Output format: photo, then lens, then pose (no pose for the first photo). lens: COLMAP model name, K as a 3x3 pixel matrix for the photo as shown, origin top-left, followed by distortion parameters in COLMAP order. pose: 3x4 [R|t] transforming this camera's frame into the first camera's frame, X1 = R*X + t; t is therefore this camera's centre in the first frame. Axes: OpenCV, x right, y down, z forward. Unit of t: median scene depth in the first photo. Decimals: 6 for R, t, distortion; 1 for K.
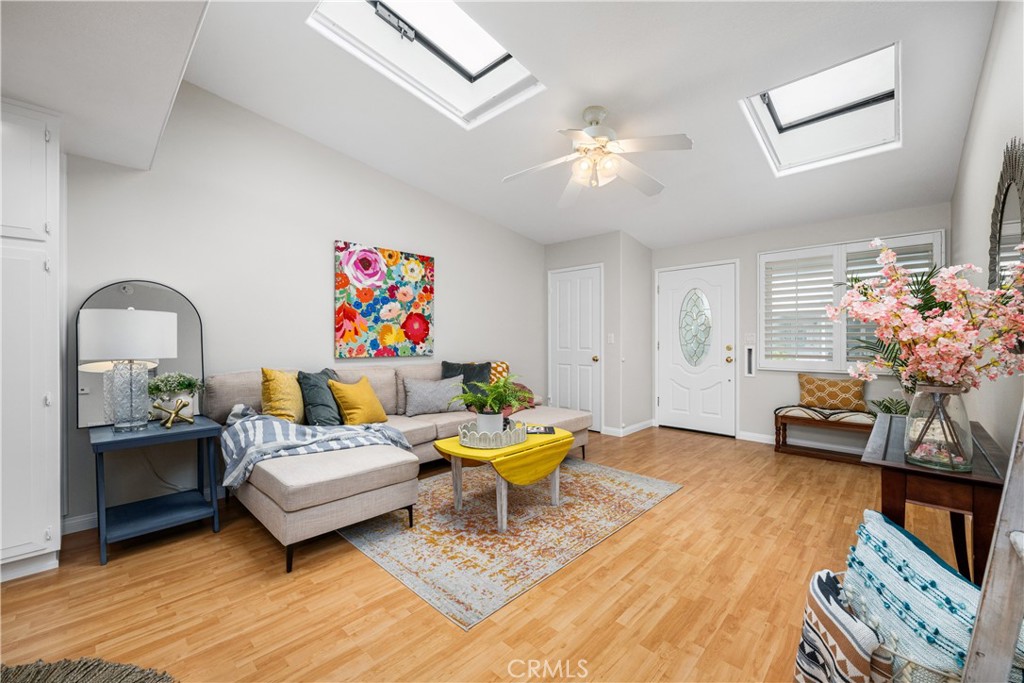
lens RADIAL K [[409.1, 0, 510.0], [0, 409.1, 342.0], [0, 0, 1]] dist [-0.001923, -0.000258]
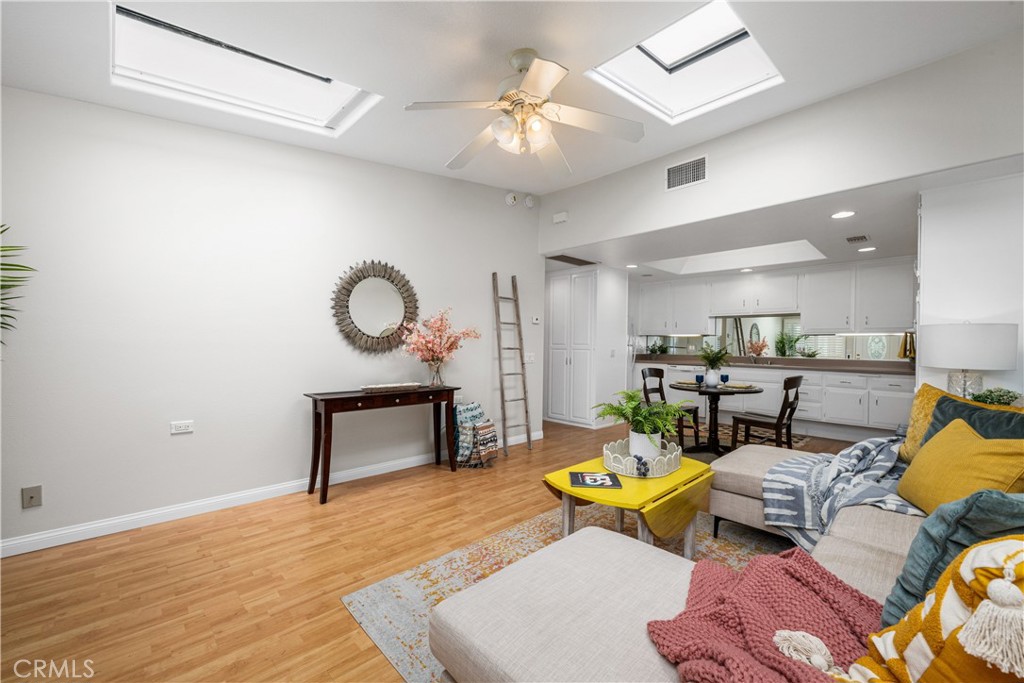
lens RADIAL K [[408.2, 0, 513.4], [0, 408.2, 347.4], [0, 0, 1]] dist [-0.000392, -0.000343]
pose [[-0.999278, -0.012045, 0.036046, 0.141222], [-0.011751, 0.999896, 0.008337, -0.005079], [-0.036142, 0.007907, -0.999315, 1.322054]]
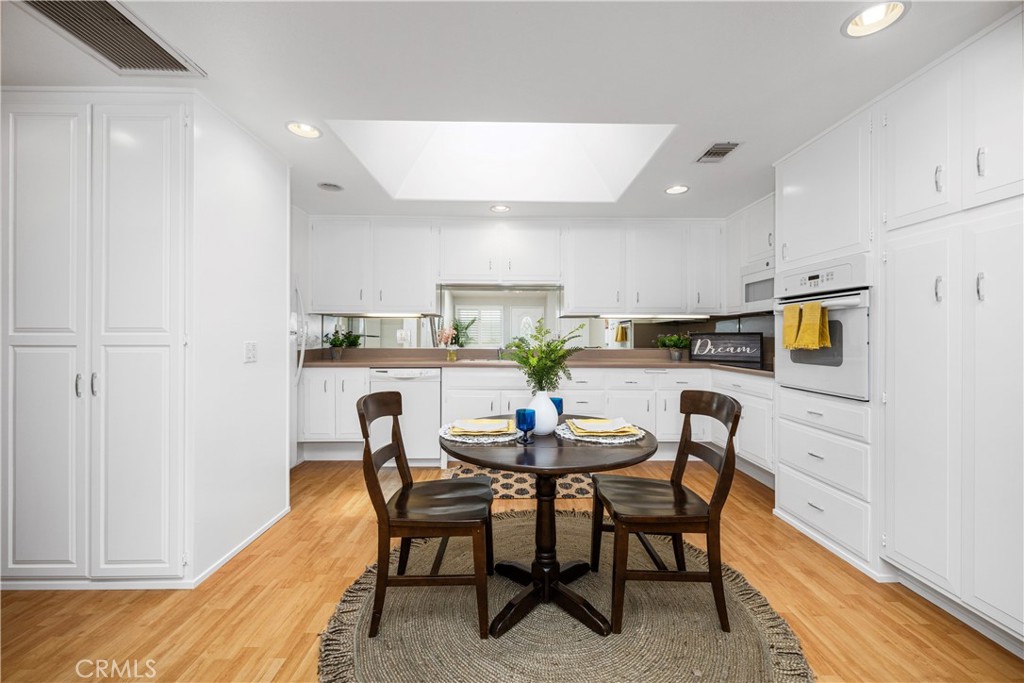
lens RADIAL K [[407.9, 0, 511.7], [0, 407.9, 336.6], [0, 0, 1]] dist [0.000599, 0.000096]
pose [[-0.713560, 0.000348, -0.700594, -0.036485], [-0.003677, 0.999984, 0.004242, -0.001860], [0.700585, 0.005603, -0.713547, 0.438388]]
